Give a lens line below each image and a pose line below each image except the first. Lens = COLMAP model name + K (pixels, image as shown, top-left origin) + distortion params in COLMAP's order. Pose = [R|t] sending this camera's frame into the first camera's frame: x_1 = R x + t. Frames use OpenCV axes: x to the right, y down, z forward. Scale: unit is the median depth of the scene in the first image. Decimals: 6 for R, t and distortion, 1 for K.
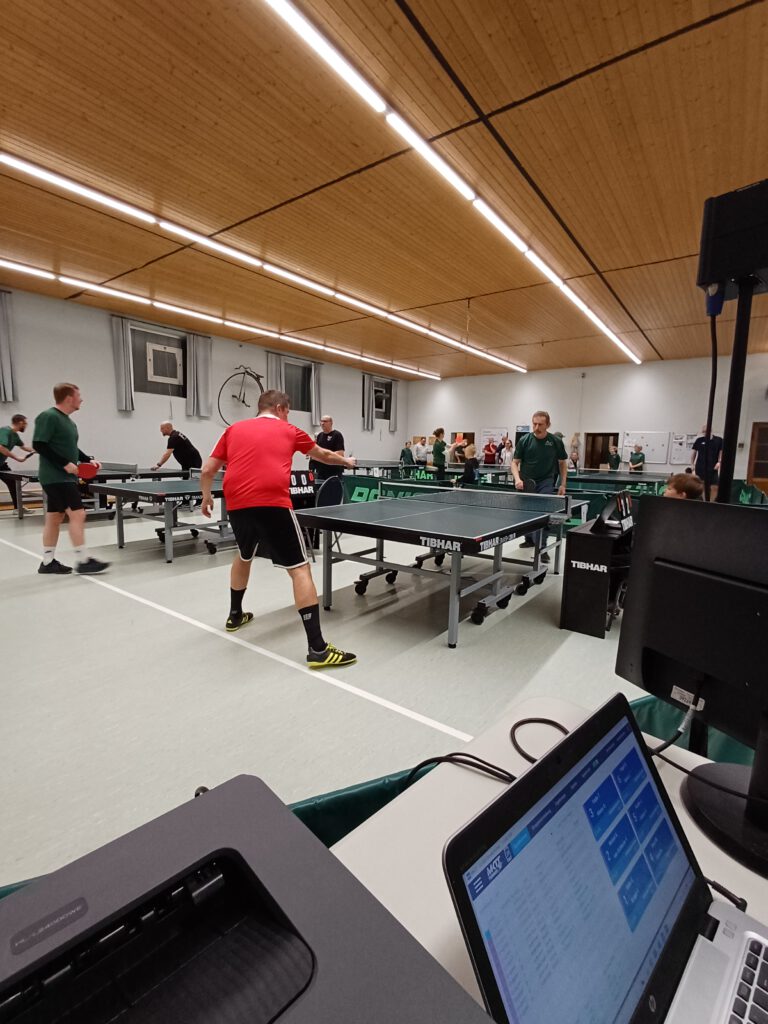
lens RADIAL K [[461.8, 0, 384.0], [0, 461.8, 512.0], [0, 0, 1]] dist [-0.001129, -0.000119]
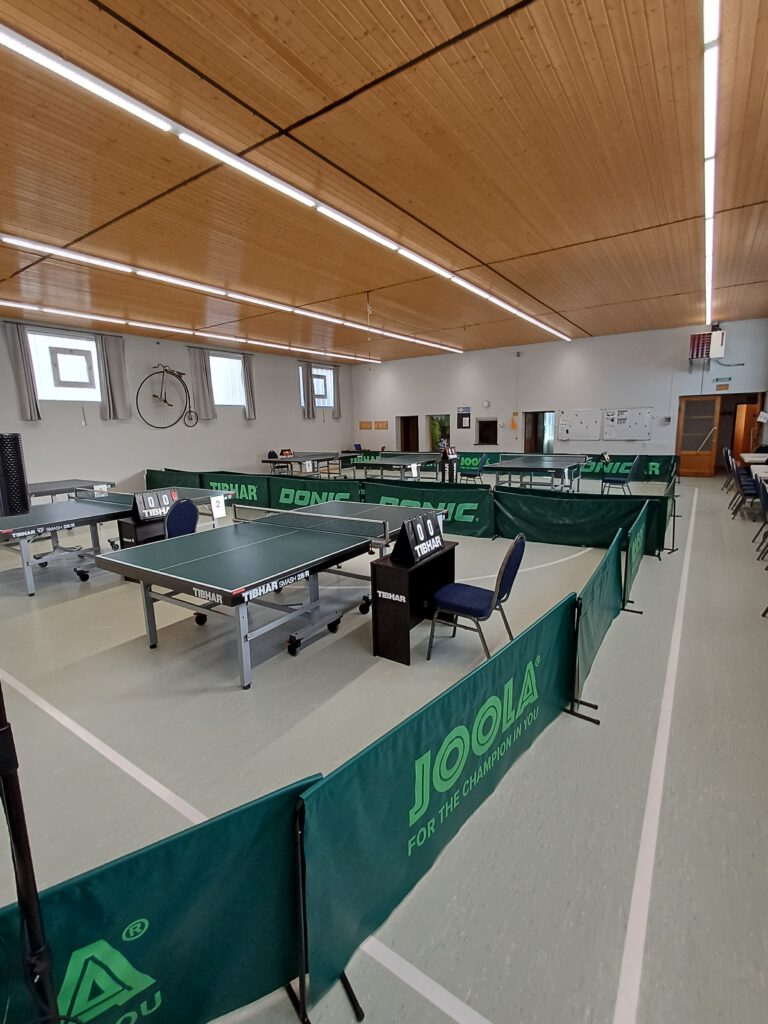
lens RADIAL K [[464.5, 0, 381.1], [0, 464.5, 510.5], [0, 0, 1]] dist [0.002000, -0.000009]
pose [[0.997755, -0.058490, 0.032612, 0.335846], [0.056862, 0.997189, 0.048792, -0.101529], [-0.035374, -0.046828, 0.998276, -0.012050]]
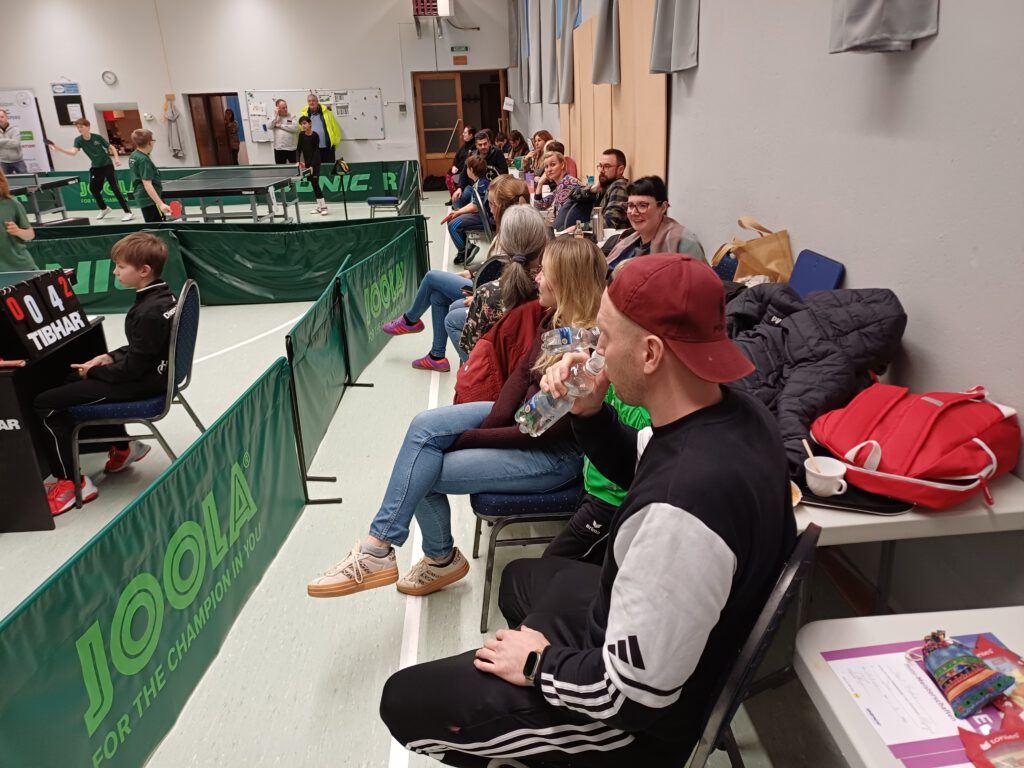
lens RADIAL K [[747.9, 0, 515.8], [0, 747.9, 370.5], [0, 0, 1]] dist [0.086963, -0.089279]
pose [[0.755949, -0.269893, 0.596405, 0.339132], [0.142362, 0.957029, 0.252643, -0.084320], [-0.638964, -0.106080, 0.761887, -0.124120]]
